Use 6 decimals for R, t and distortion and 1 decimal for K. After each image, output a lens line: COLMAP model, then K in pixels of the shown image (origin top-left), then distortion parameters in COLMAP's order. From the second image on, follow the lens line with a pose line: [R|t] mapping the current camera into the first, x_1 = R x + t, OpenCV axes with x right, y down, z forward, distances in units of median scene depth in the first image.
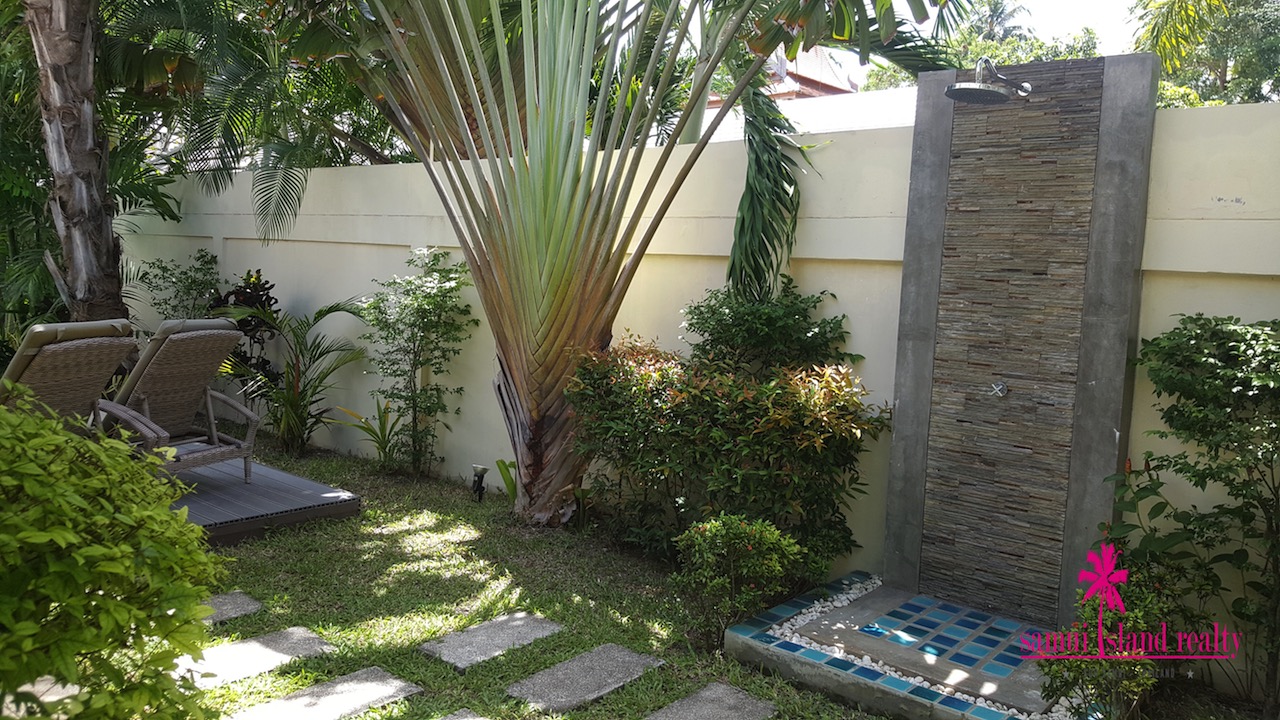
lens RADIAL K [[957.0, 0, 642.7], [0, 957.0, 355.2], [0, 0, 1]] dist [0.045752, -0.053426]
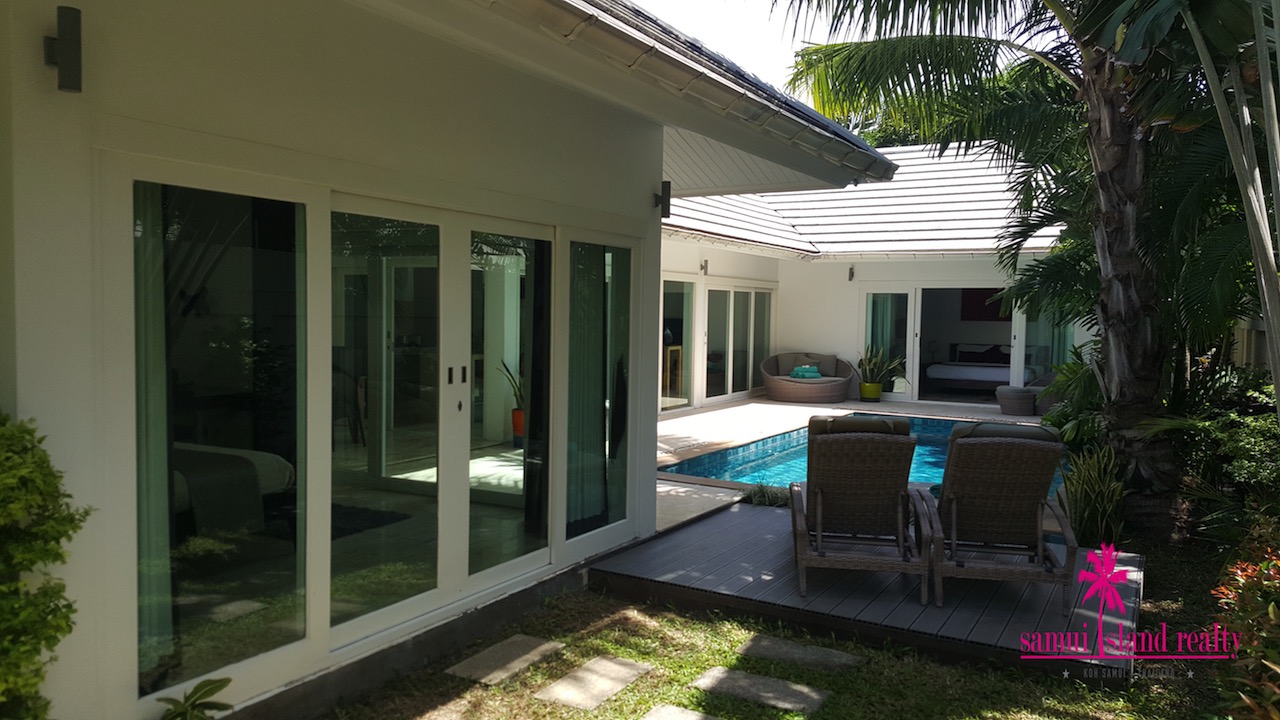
lens RADIAL K [[957.0, 0, 643.1], [0, 957.0, 361.1], [0, 0, 1]] dist [0.045752, -0.053426]
pose [[0.173603, 0.008043, -0.984783, 0.310854], [-0.101587, 0.994779, -0.009784, -0.041275], [0.979562, 0.101740, 0.173514, 0.357721]]
